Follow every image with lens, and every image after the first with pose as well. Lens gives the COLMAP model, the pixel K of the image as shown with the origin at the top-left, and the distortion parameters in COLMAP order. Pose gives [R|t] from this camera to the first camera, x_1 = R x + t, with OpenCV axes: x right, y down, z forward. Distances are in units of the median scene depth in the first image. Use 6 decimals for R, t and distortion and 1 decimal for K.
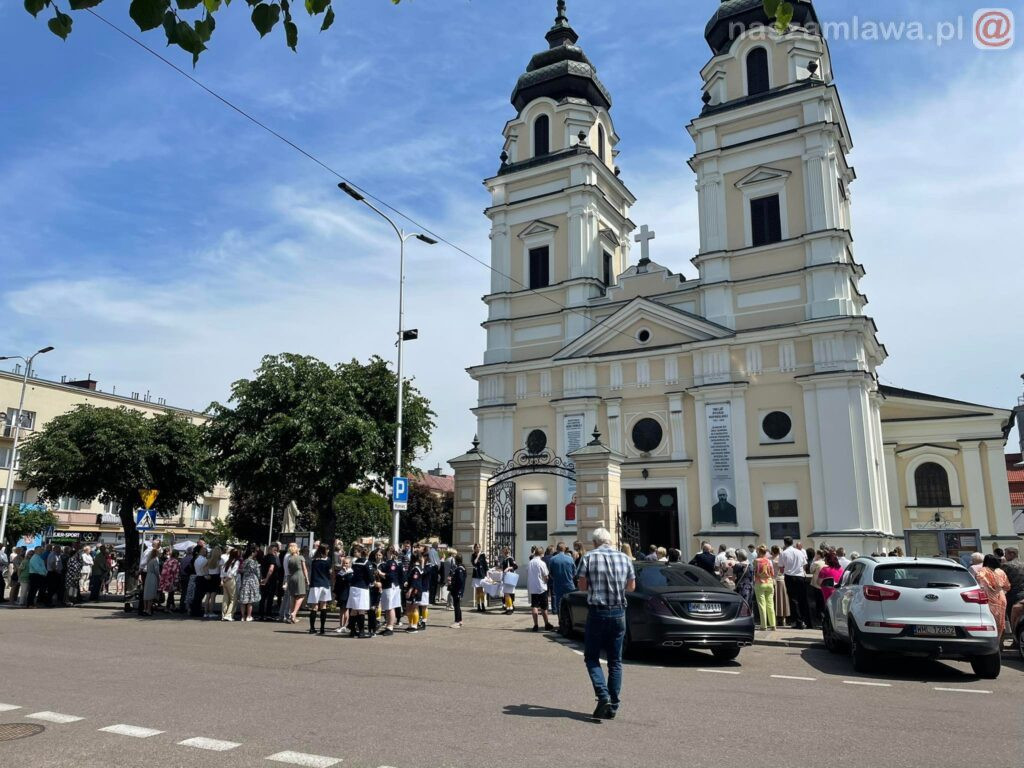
lens RADIAL K [[779.6, 0, 545.9], [0, 779.6, 371.1], [0, 0, 1]] dist [0.102099, -0.166616]
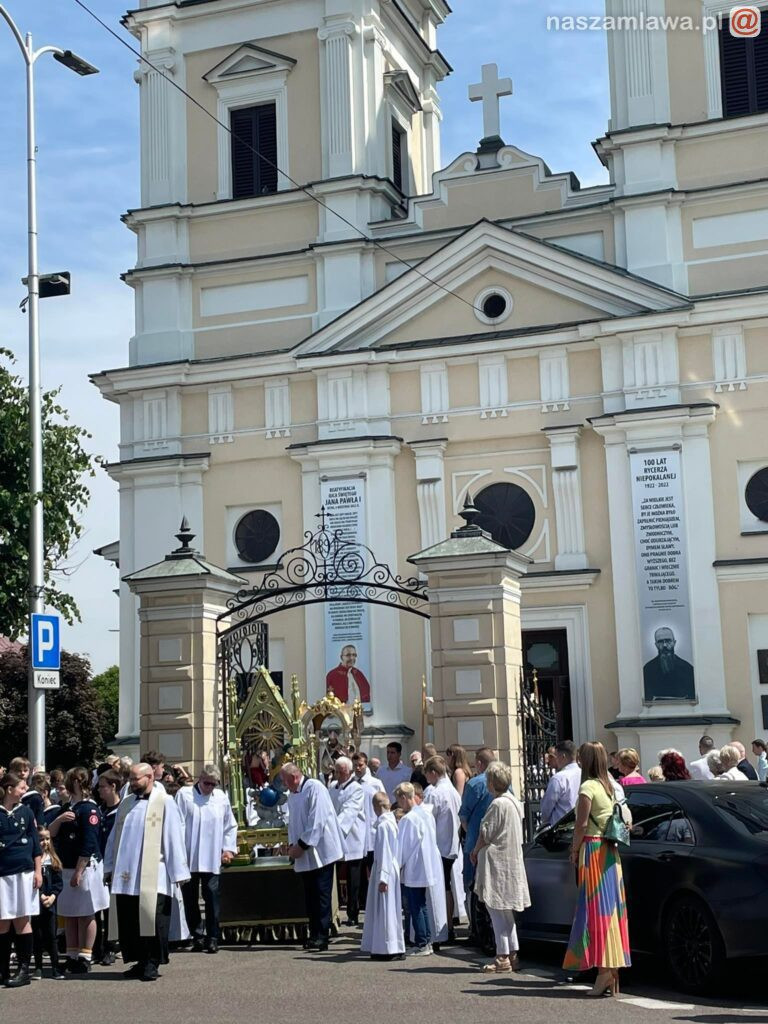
lens RADIAL K [[1614.4, 0, 380.2], [0, 1614.4, 490.0], [0, 0, 1]] dist [0.141971, -0.302120]
pose [[0.983103, -0.005475, 0.182970, -0.121857], [-0.004479, 0.998534, 0.053947, 0.012868], [-0.182997, -0.053855, 0.981637, 0.063628]]
